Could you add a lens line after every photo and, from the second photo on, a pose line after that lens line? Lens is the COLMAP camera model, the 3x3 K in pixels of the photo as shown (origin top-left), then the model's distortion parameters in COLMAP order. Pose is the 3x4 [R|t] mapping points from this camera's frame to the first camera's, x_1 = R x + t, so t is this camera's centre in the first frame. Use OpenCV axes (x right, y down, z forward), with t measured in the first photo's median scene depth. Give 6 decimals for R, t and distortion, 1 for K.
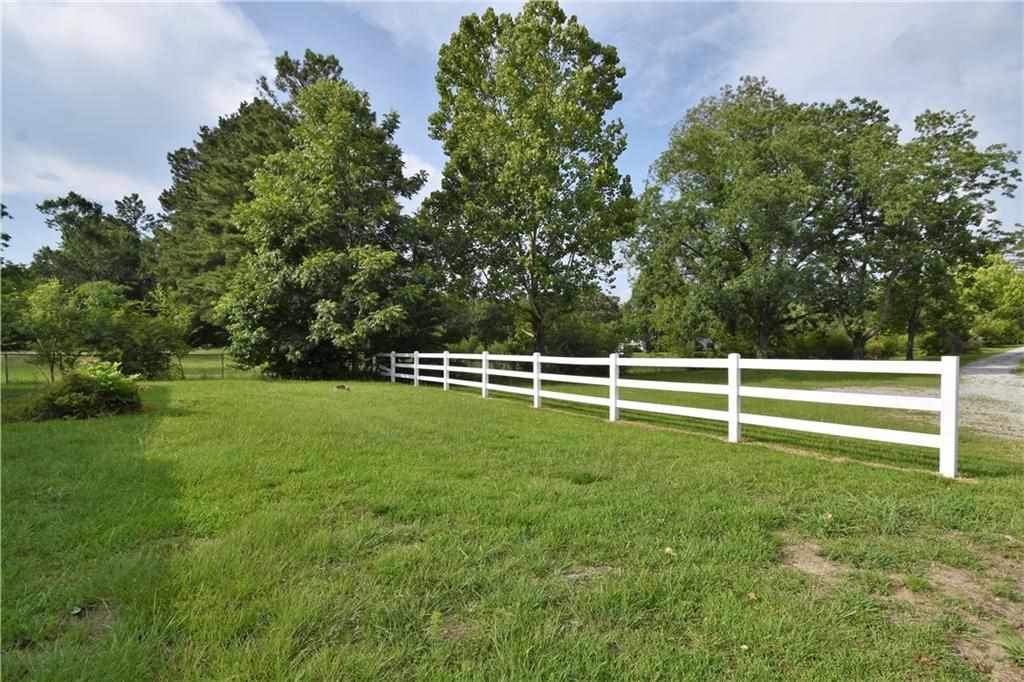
lens RADIAL K [[458.4, 0, 511.6], [0, 458.4, 343.6], [0, 0, 1]] dist [0.002031, -0.000398]
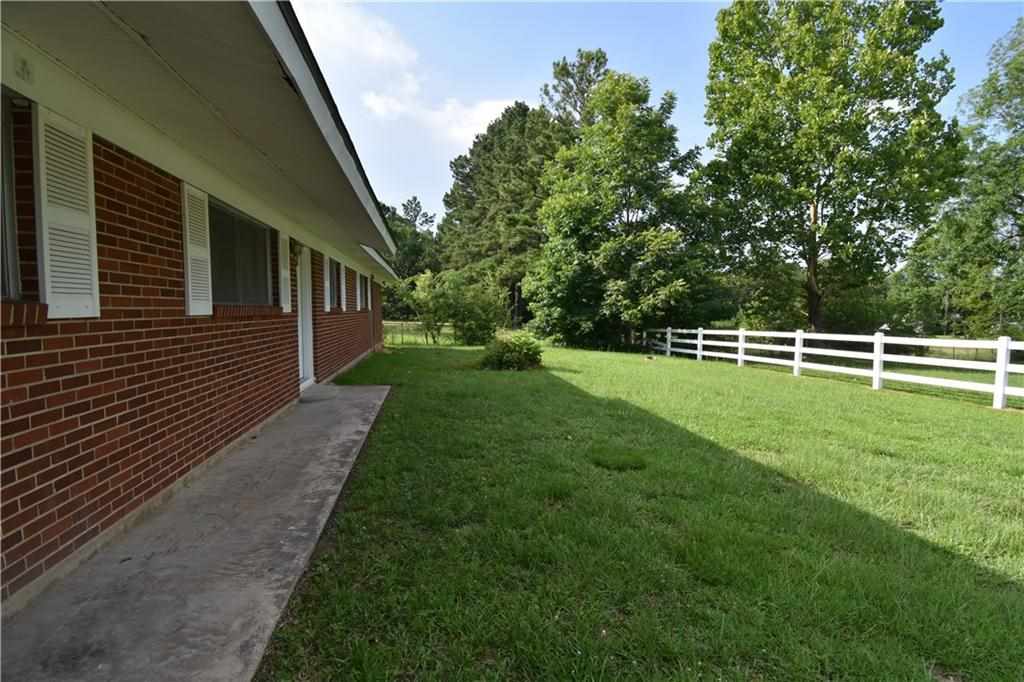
lens RADIAL K [[451.1, 0, 516.8], [0, 451.1, 343.1], [0, 0, 1]] dist [0.003231, -0.011320]
pose [[0.907527, 0.034987, -0.418535, -0.123279], [-0.011729, 0.998247, 0.058016, -0.002102], [0.419831, -0.047742, 0.906346, -0.086554]]
